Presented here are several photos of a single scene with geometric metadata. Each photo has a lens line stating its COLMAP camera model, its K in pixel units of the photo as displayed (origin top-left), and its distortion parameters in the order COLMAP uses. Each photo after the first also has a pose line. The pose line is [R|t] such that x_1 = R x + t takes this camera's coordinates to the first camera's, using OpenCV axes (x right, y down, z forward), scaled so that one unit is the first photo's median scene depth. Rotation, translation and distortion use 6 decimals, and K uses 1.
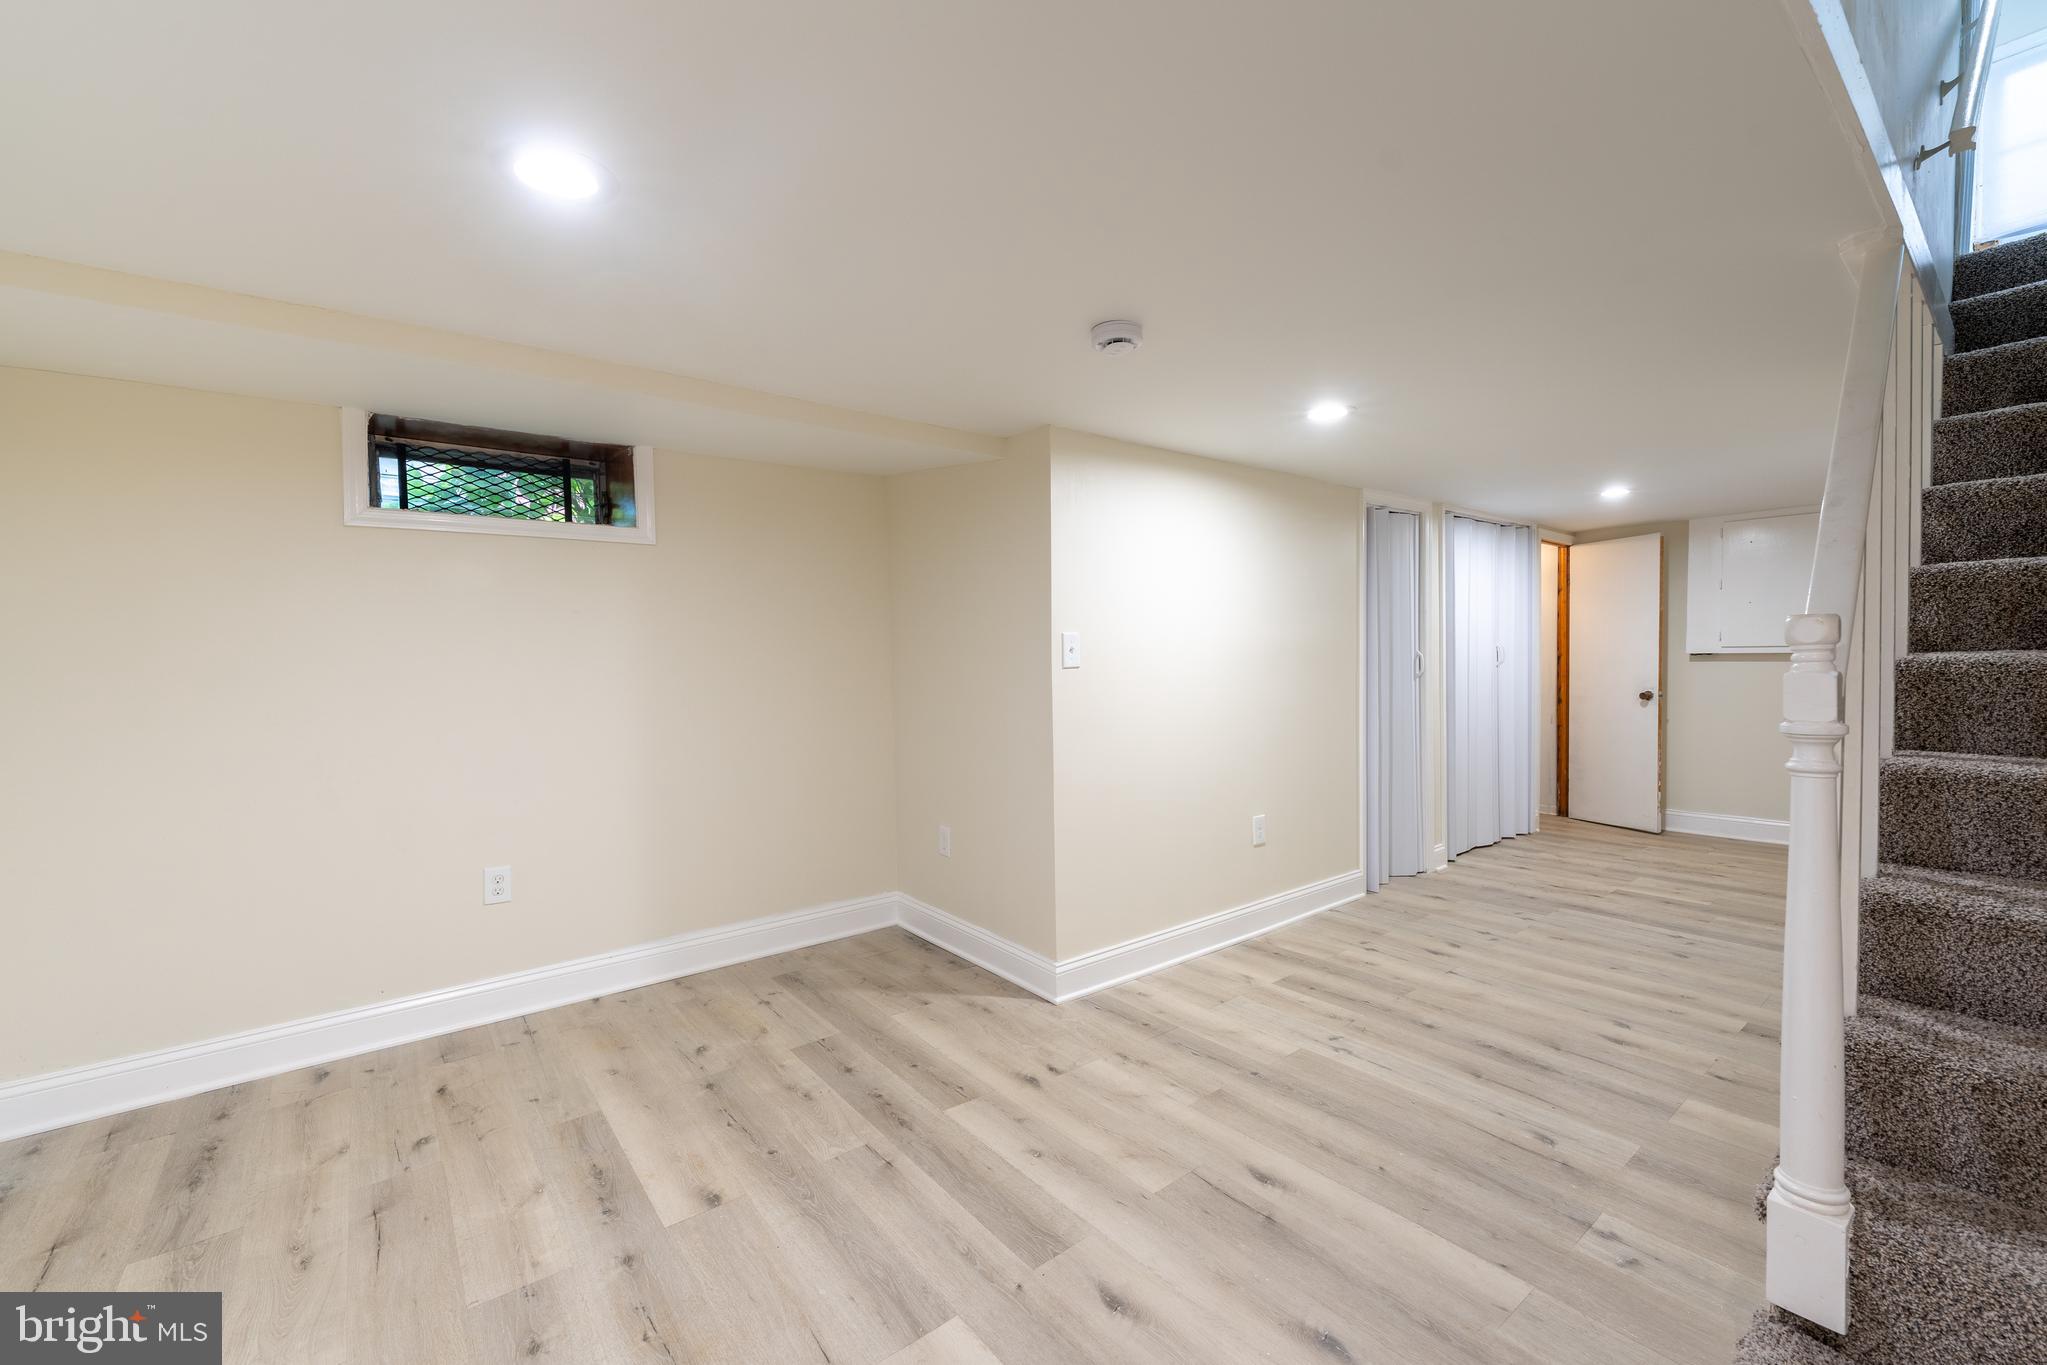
lens RADIAL K [[851.1, 0, 1022.8], [0, 851.1, 670.1], [0, 0, 1]] dist [0.000258, -0.000119]
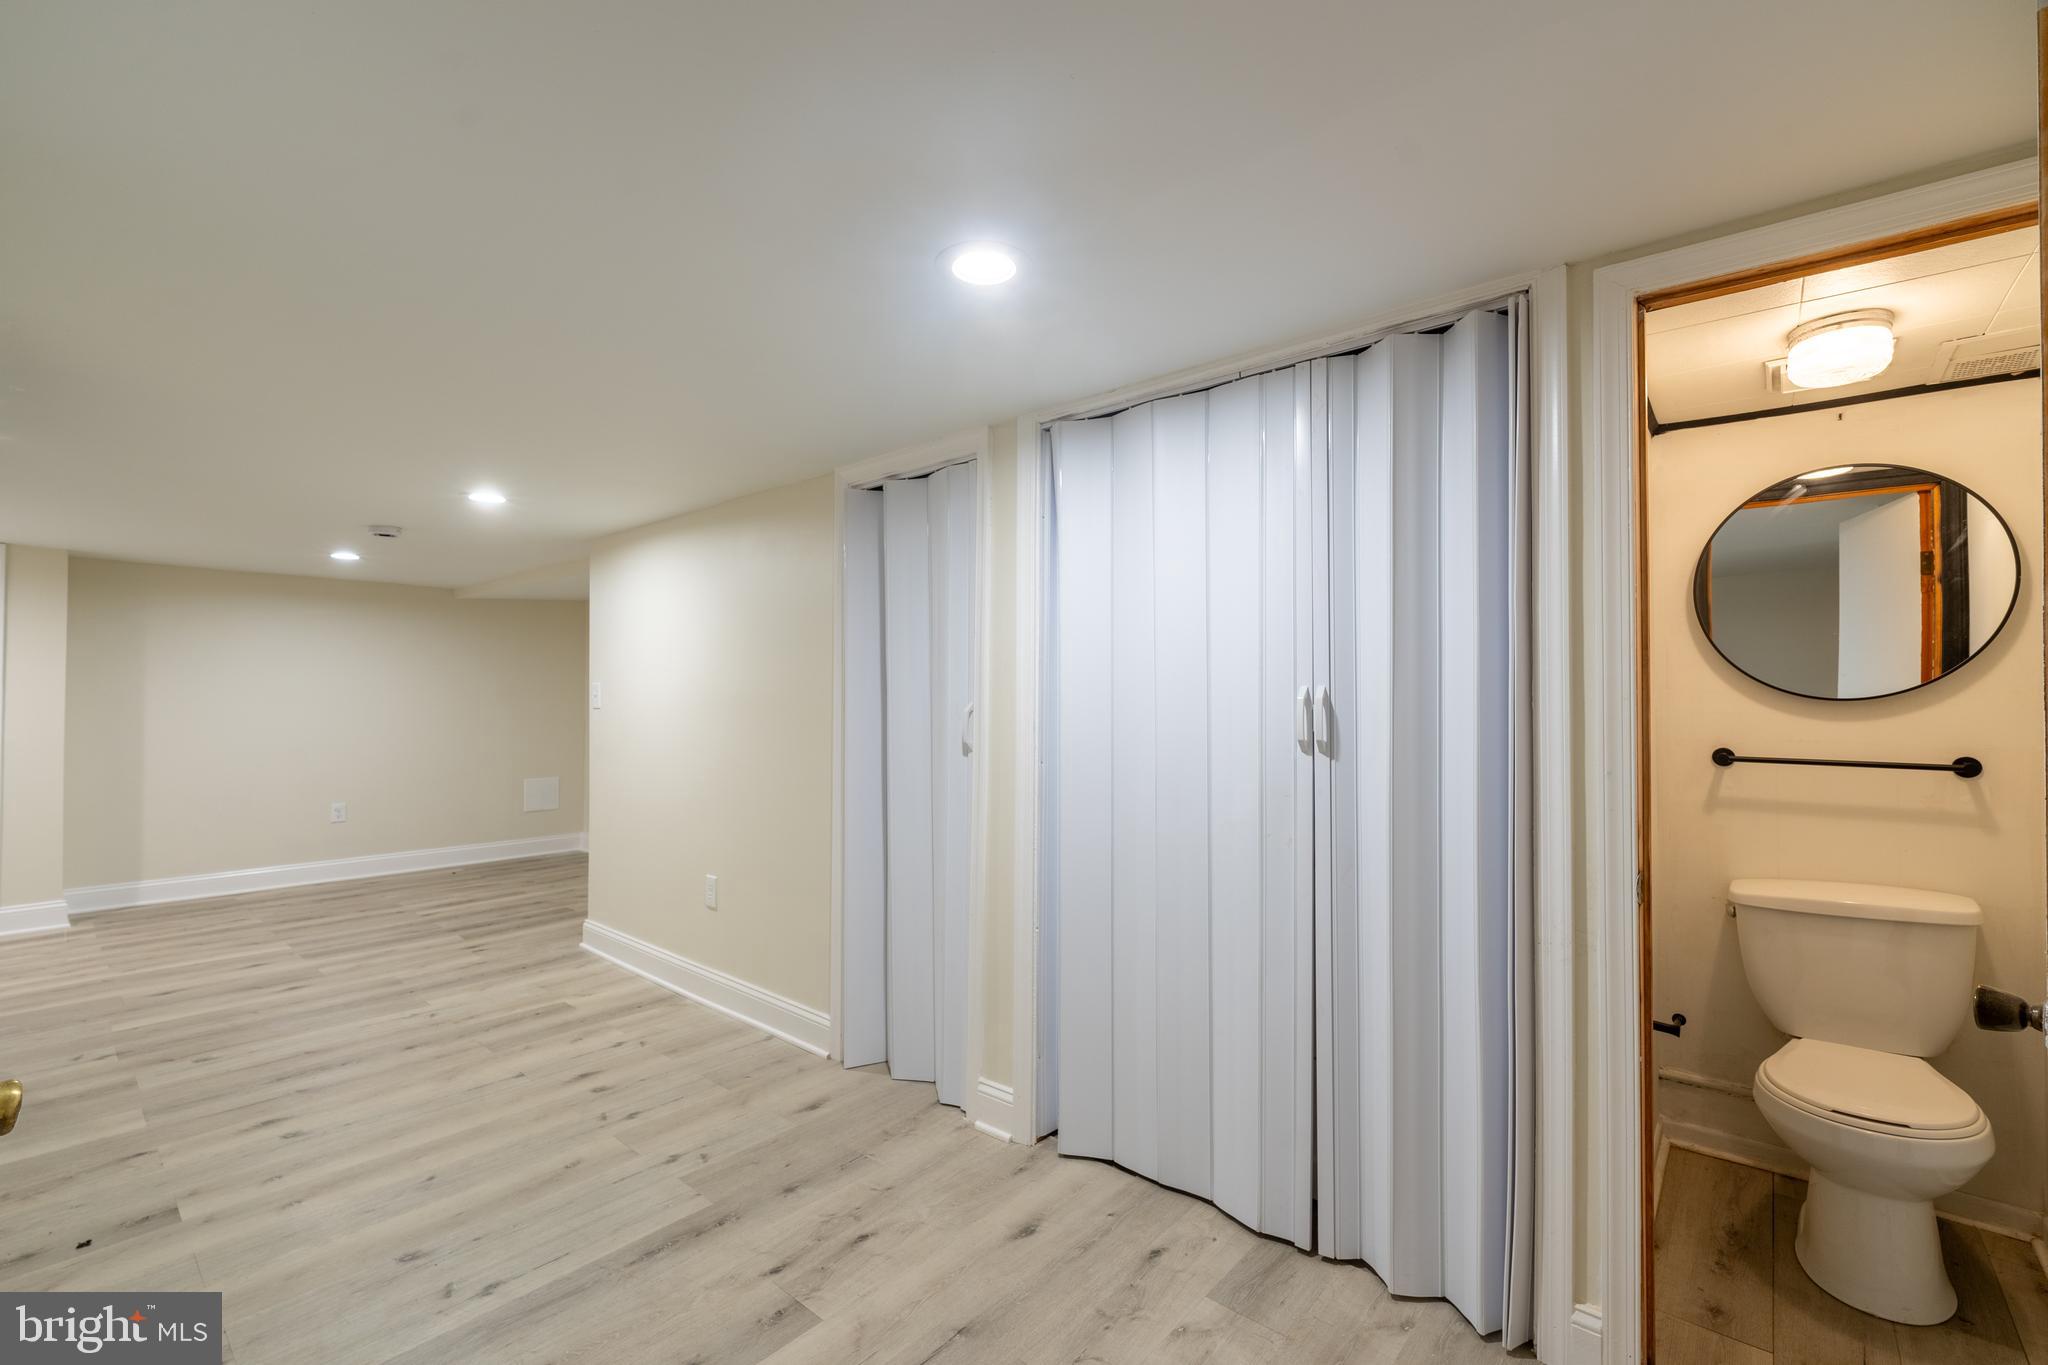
lens RADIAL K [[851.5, 0, 1025.9], [0, 851.5, 687.5], [0, 0, 1]] dist [0.000258, -0.000119]
pose [[0.191258, 0.003987, -0.981532, 1.712676], [-0.020345, 0.999793, 0.000096, -0.062610], [0.981329, 0.019951, 0.191299, 1.566526]]
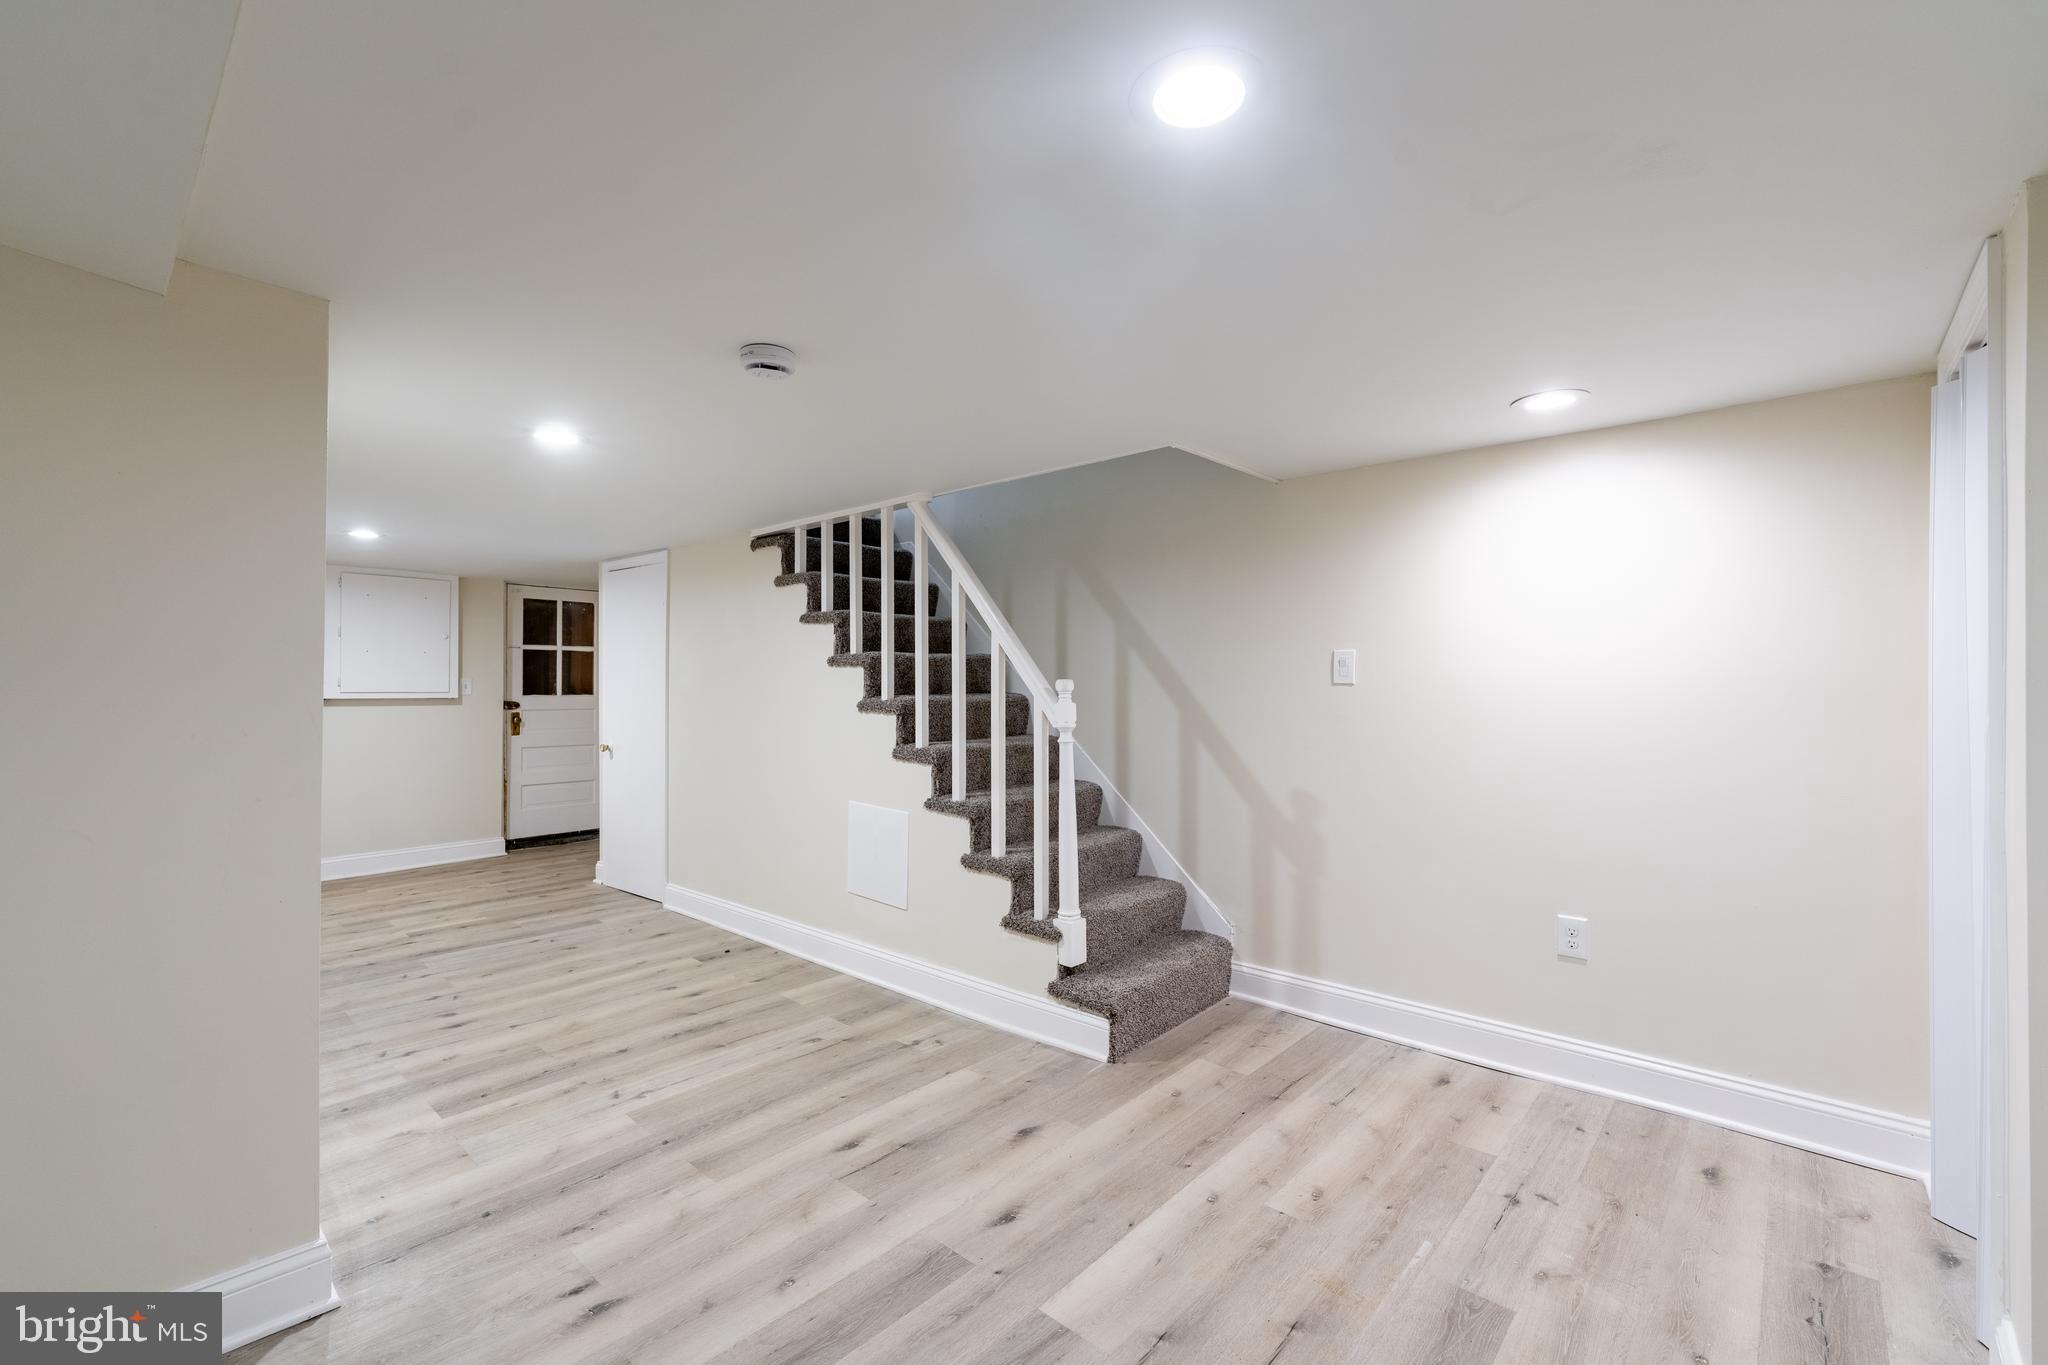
lens RADIAL K [[851.5, 0, 1022.9], [0, 851.5, 688.6], [0, 0, 1]] dist [0.000258, -0.000119]
pose [[-0.164755, 0.014072, 0.986234, -0.660998], [0.021030, 0.999721, -0.010751, -0.011519], [-0.986110, 0.018969, -0.165005, 0.677093]]
